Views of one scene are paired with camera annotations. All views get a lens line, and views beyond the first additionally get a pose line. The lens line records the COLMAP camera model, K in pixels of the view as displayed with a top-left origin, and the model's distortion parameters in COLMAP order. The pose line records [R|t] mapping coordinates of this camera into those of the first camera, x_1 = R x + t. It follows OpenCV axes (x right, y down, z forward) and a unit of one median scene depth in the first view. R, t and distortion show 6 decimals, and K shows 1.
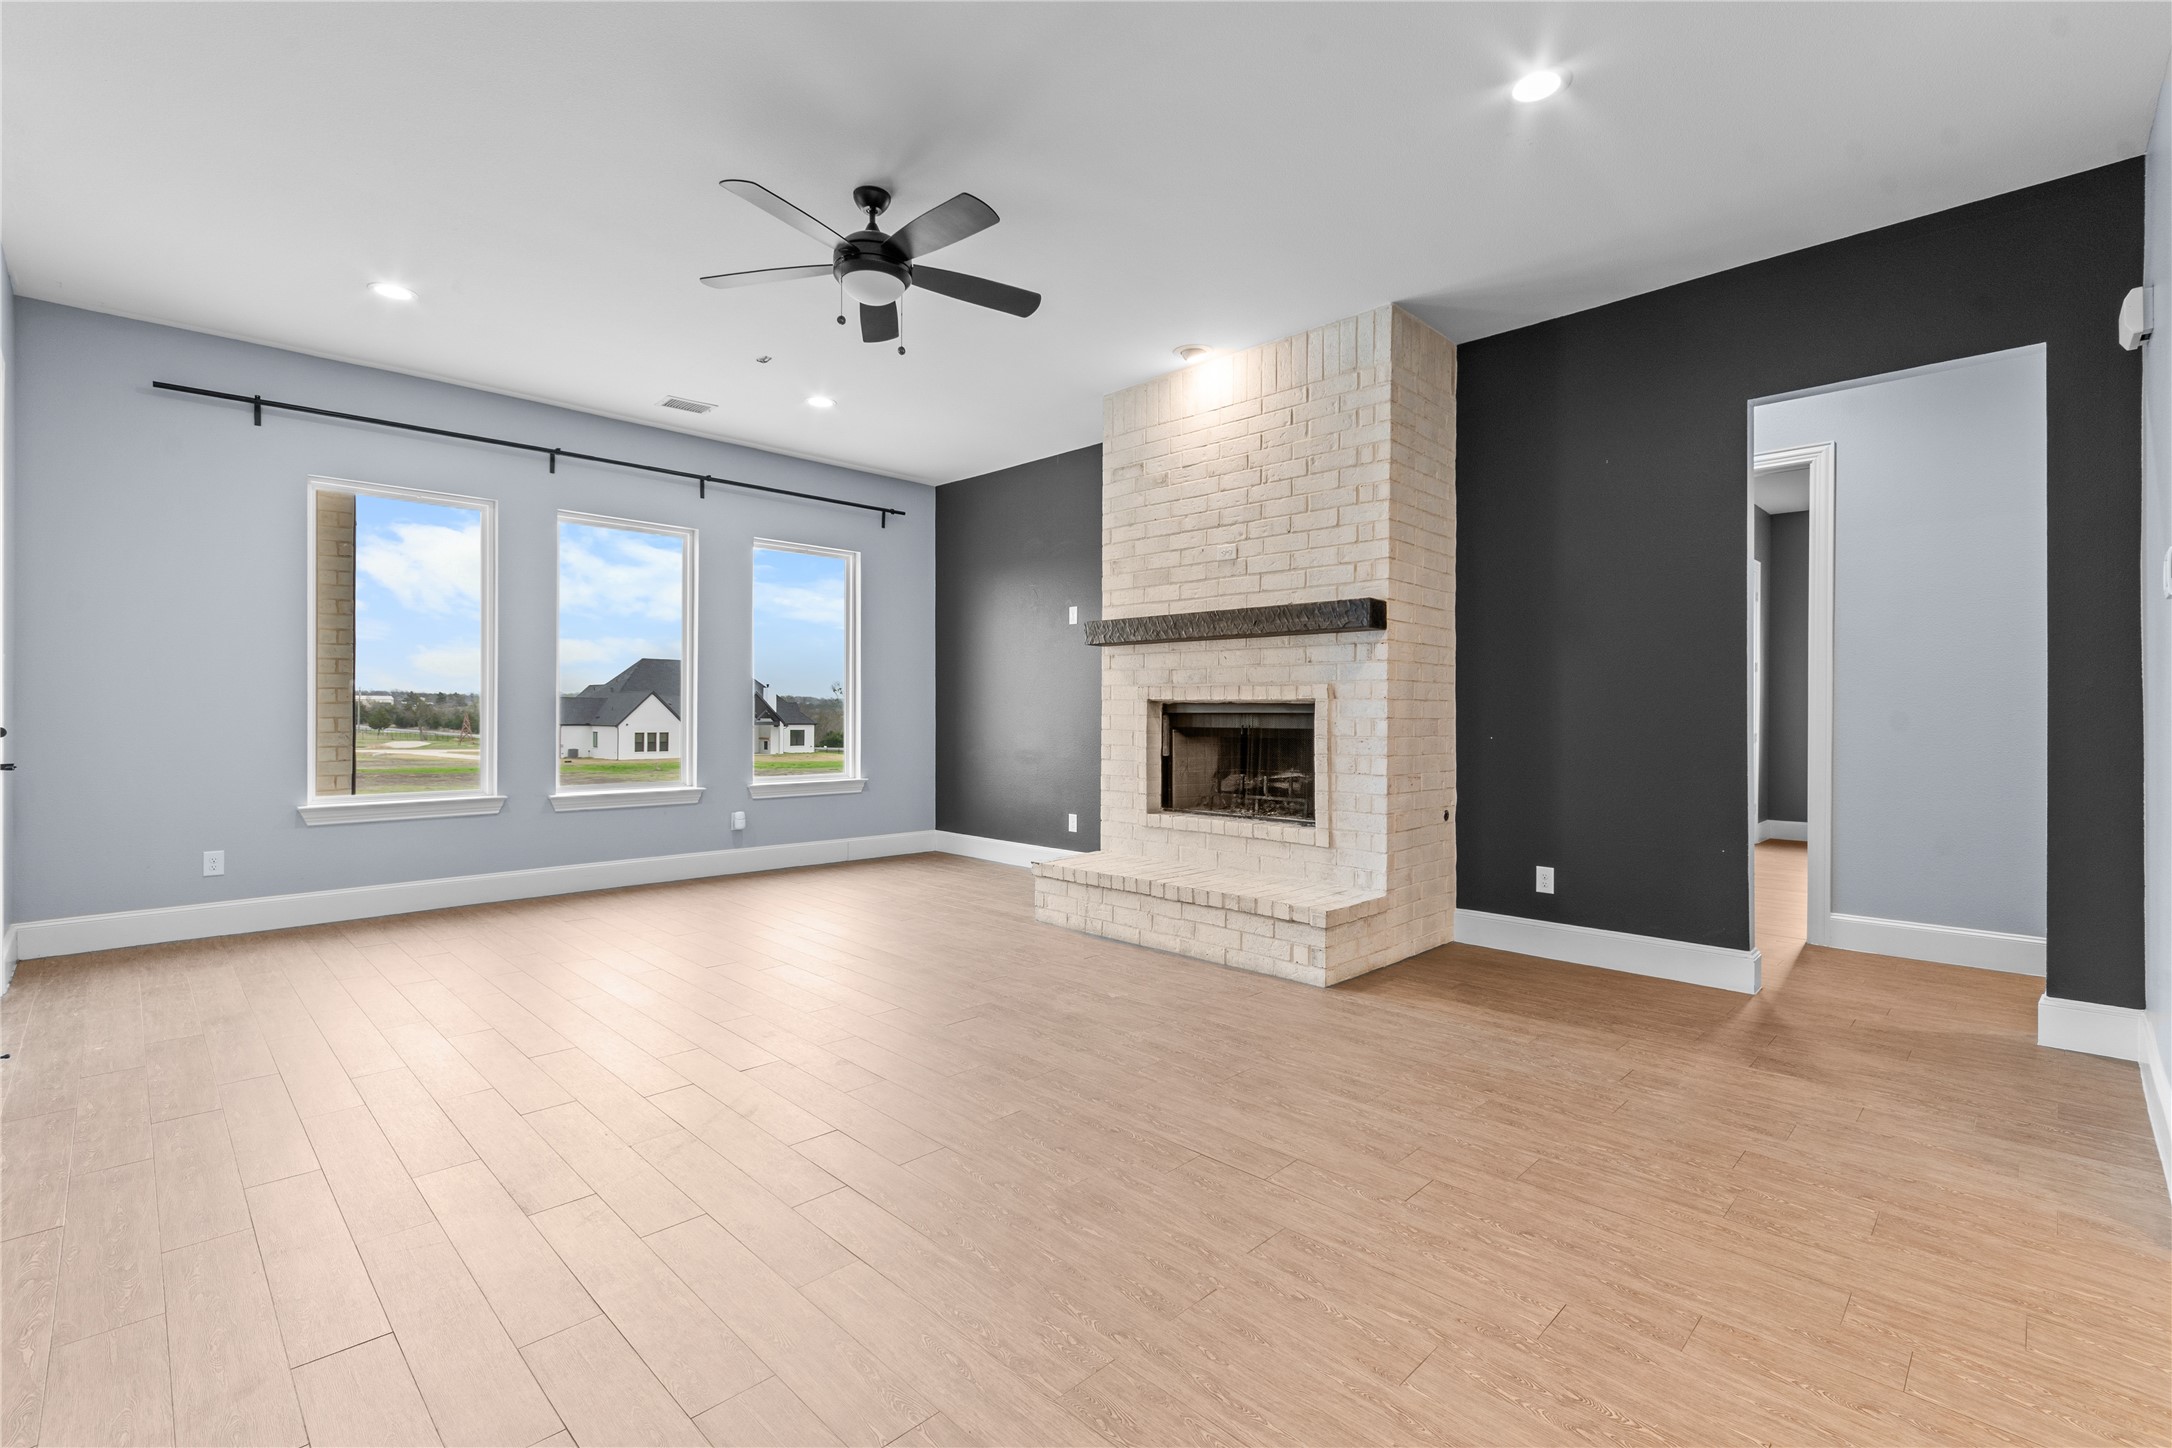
lens RADIAL K [[962.7, 0, 1105.2], [0, 962.7, 715.2], [0, 0, 1]] dist [0.004343, 0.001090]
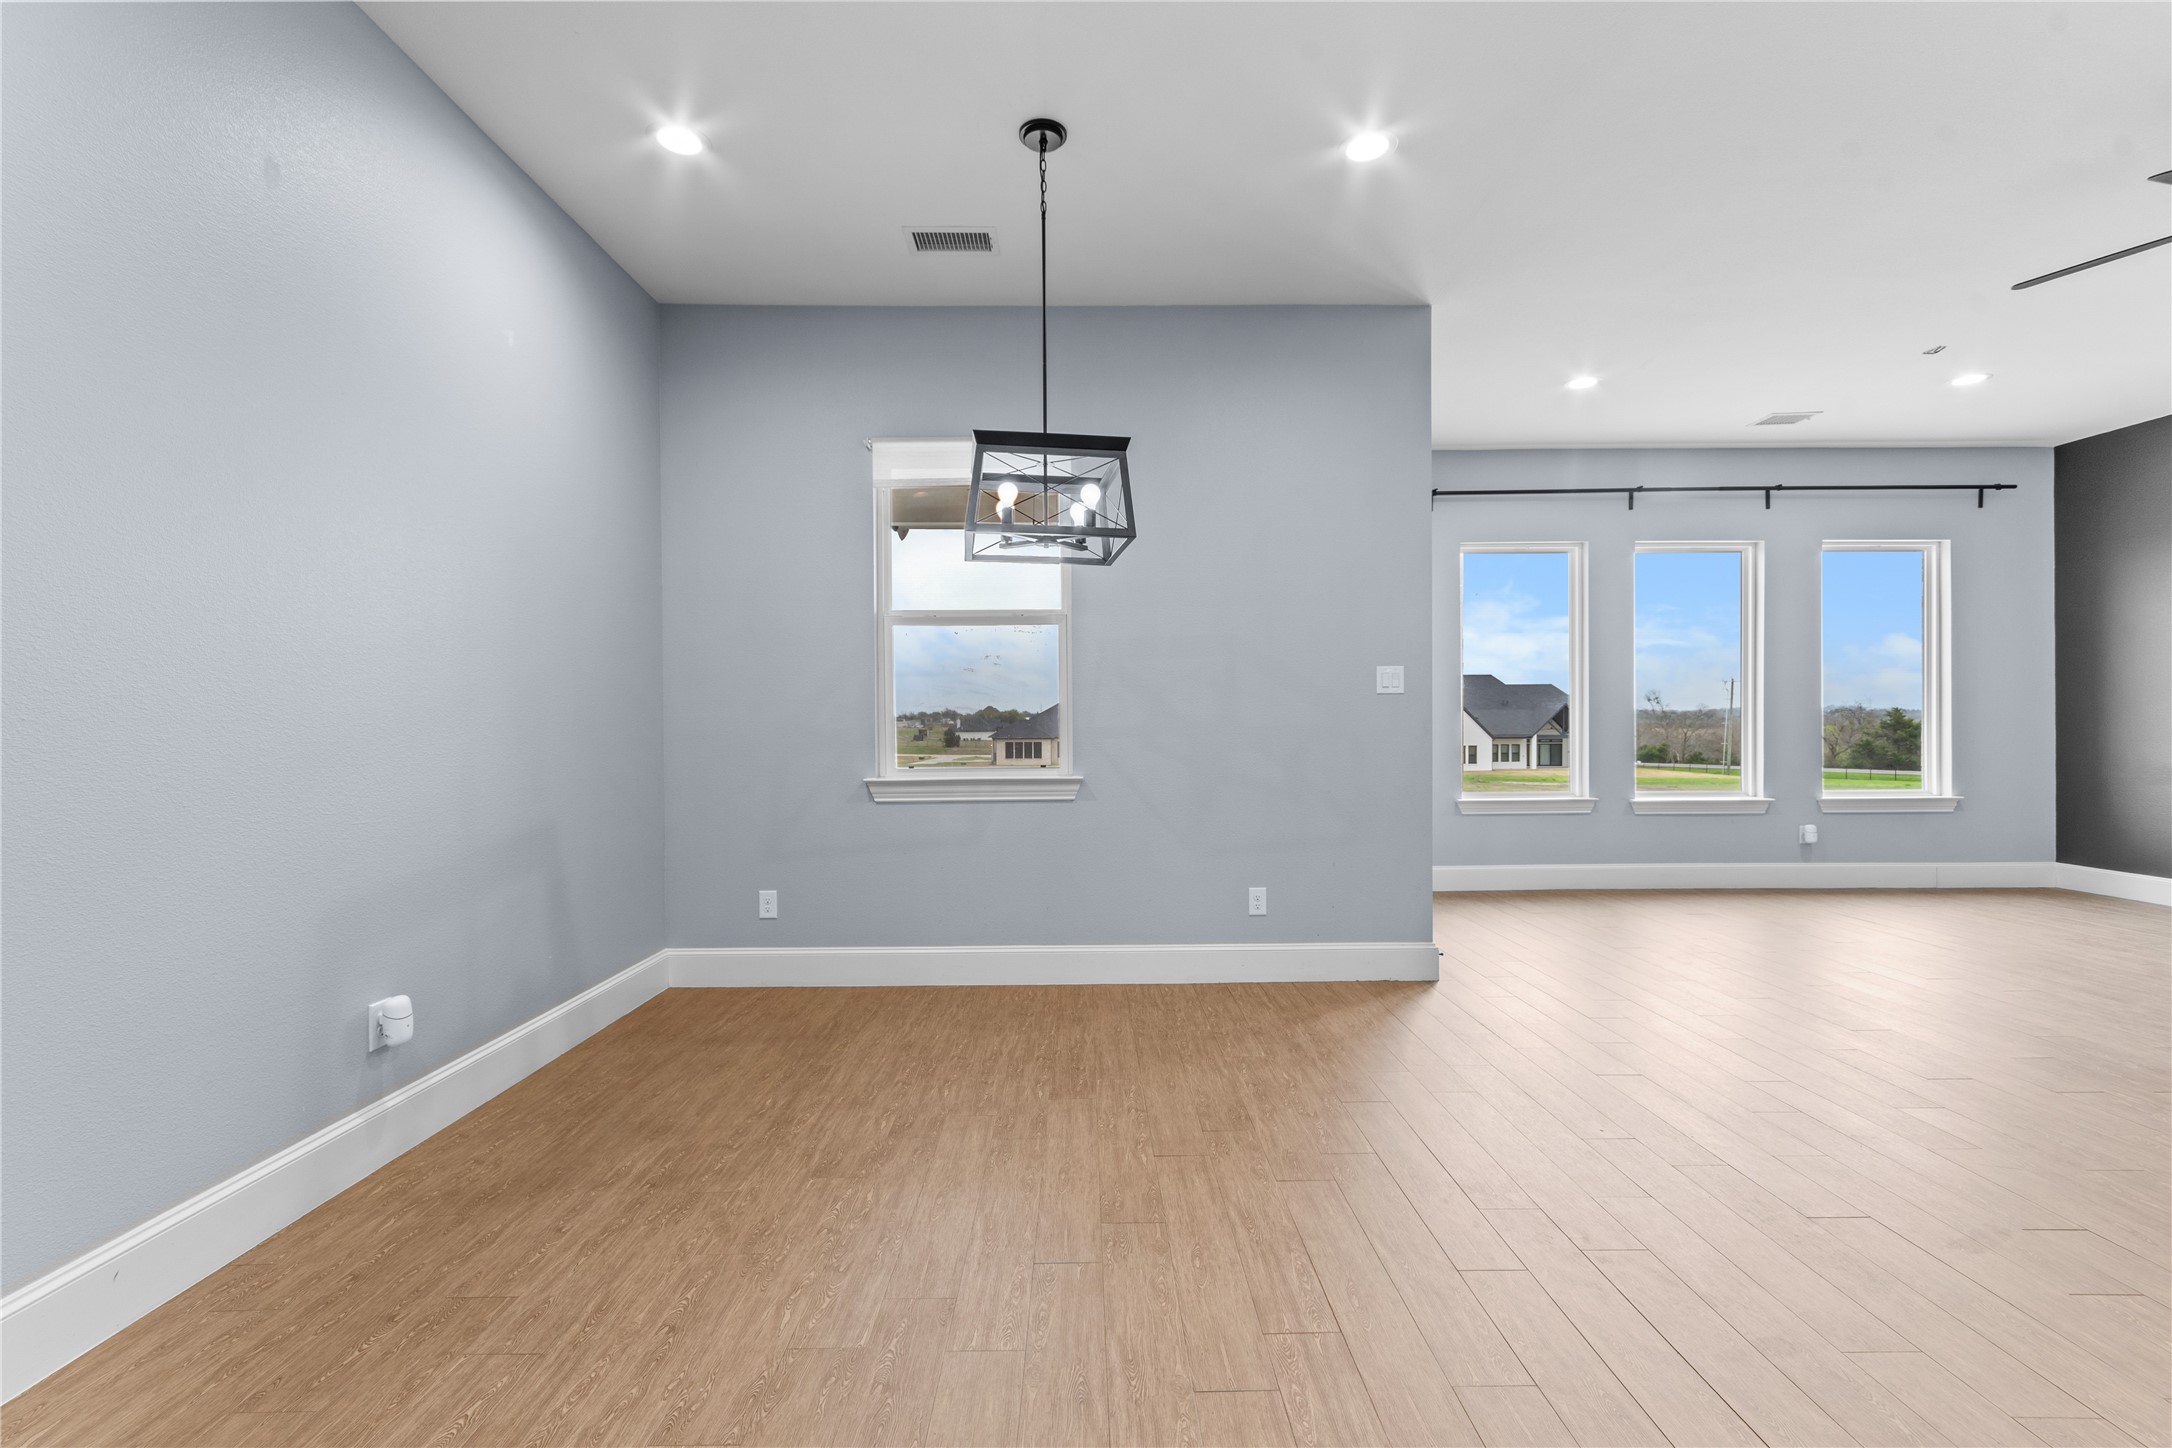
lens RADIAL K [[962.7, 0, 1096.0], [0, 962.7, 736.3], [0, 0, 1]] dist [0.004343, 0.001090]
pose [[0.706486, -0.003048, -0.707720, -0.268192], [0.009213, 0.999946, 0.004890, -0.001115], [0.707667, -0.009974, 0.706476, -0.267737]]
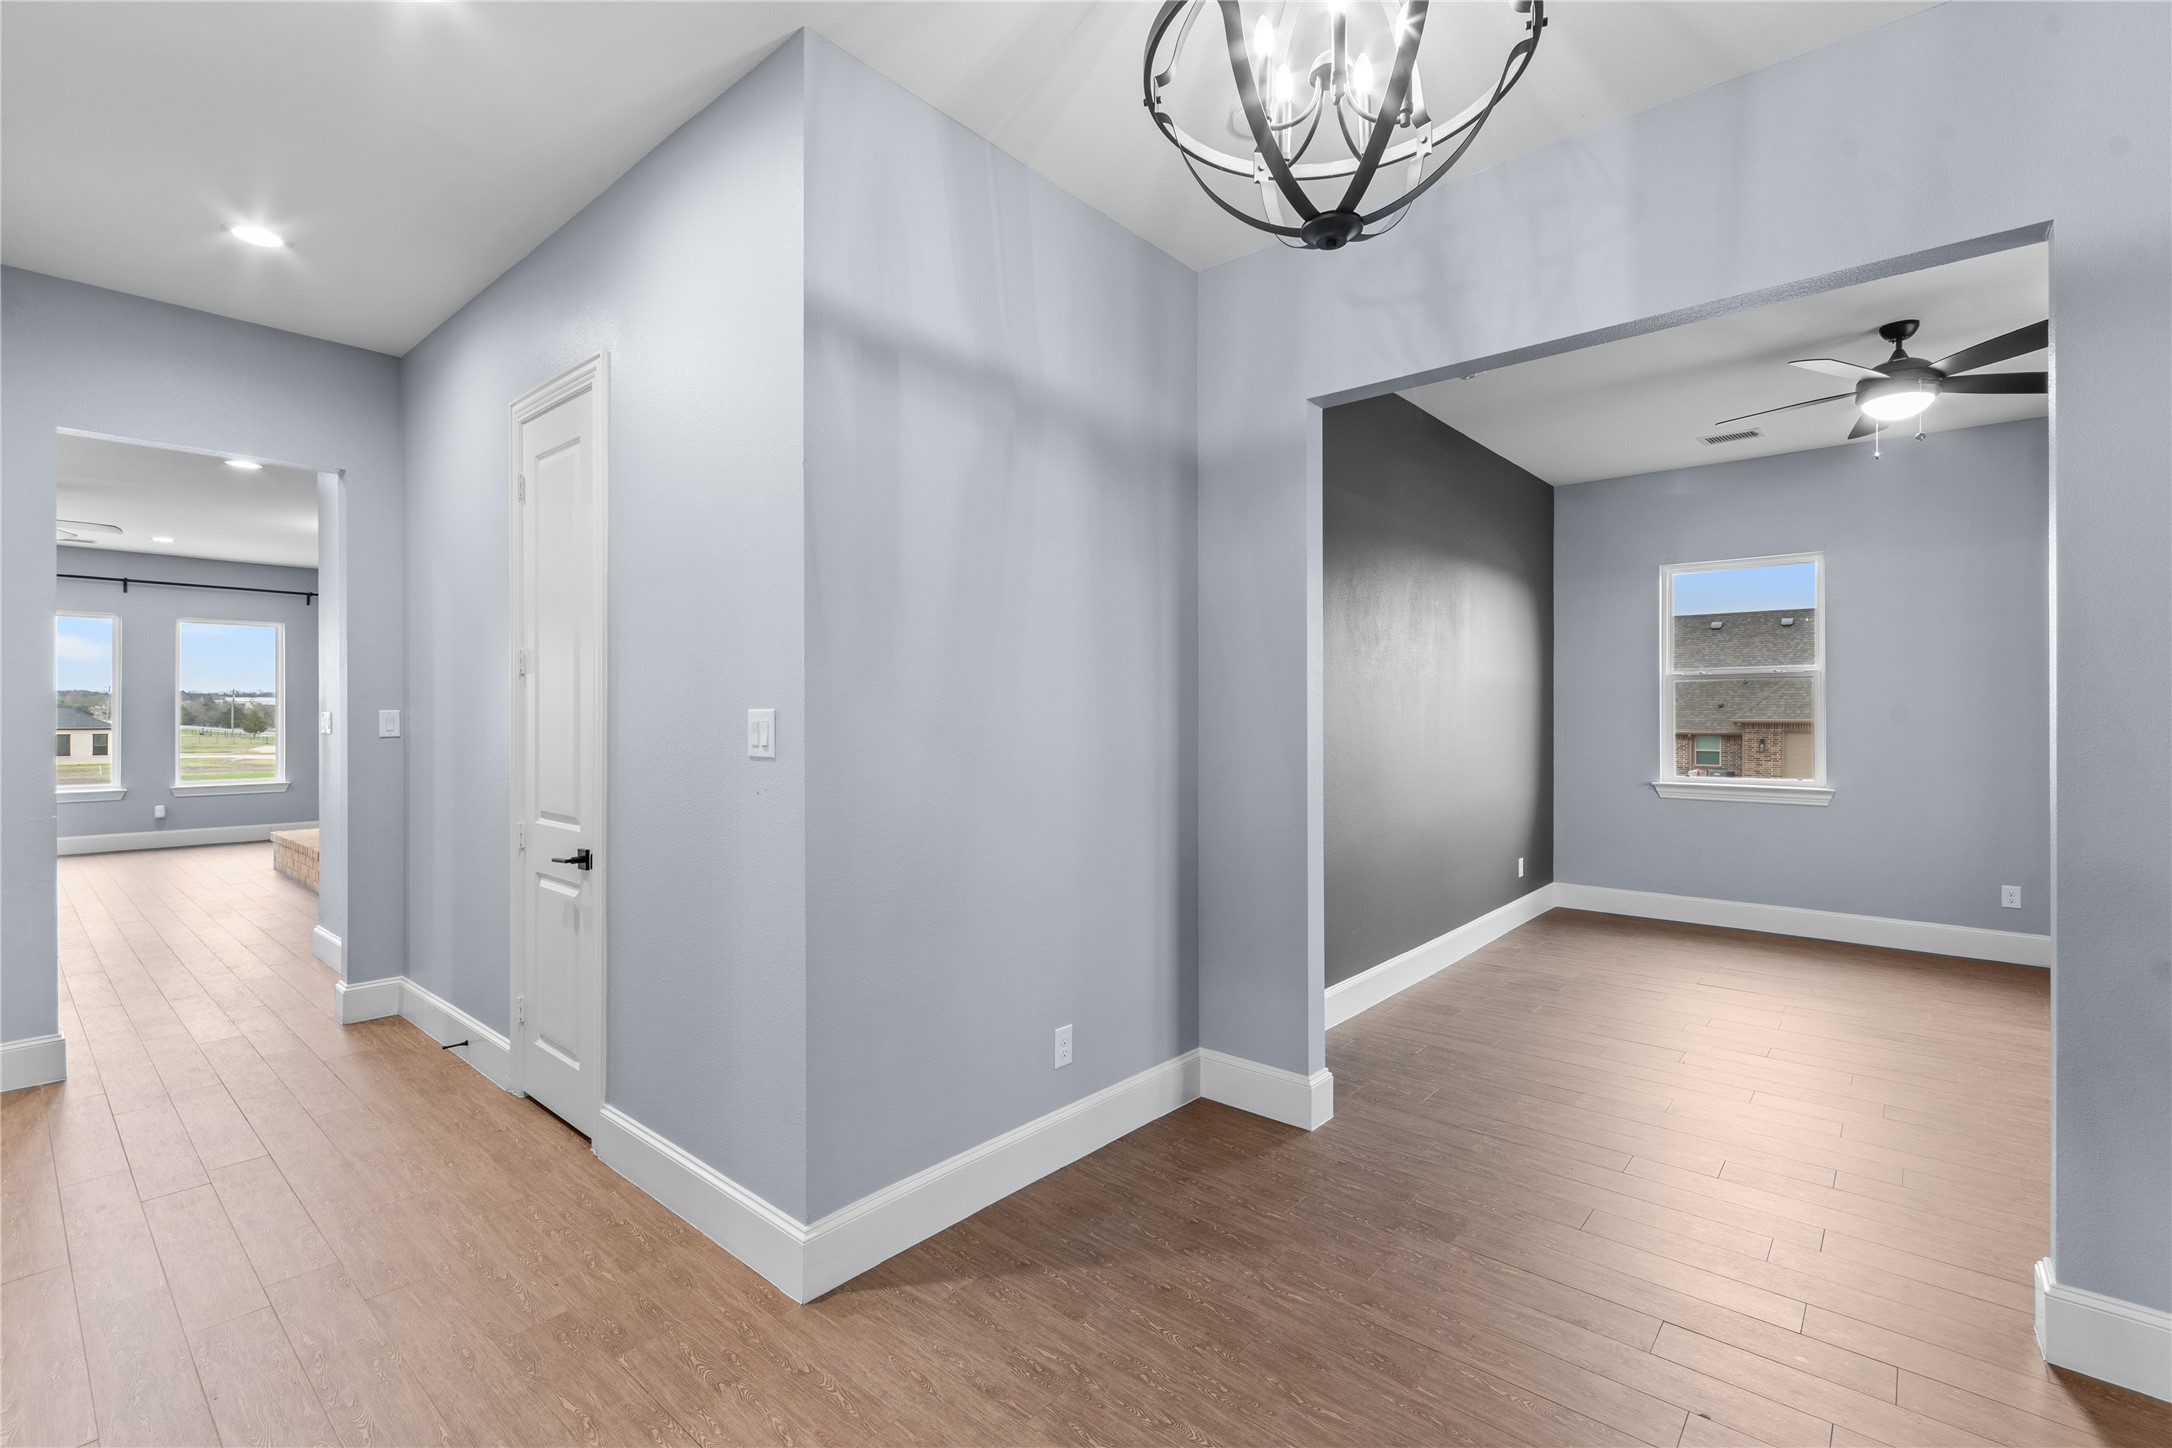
lens RADIAL K [[962.7, 0, 1080.8], [0, 962.7, 711.0], [0, 0, 1]] dist [0.004343, 0.001090]
pose [[0.998638, -0.002285, 0.052130, 1.280746], [0.002535, 0.999986, -0.004720, -0.045538], [-0.052119, 0.004846, 0.998629, -0.744581]]
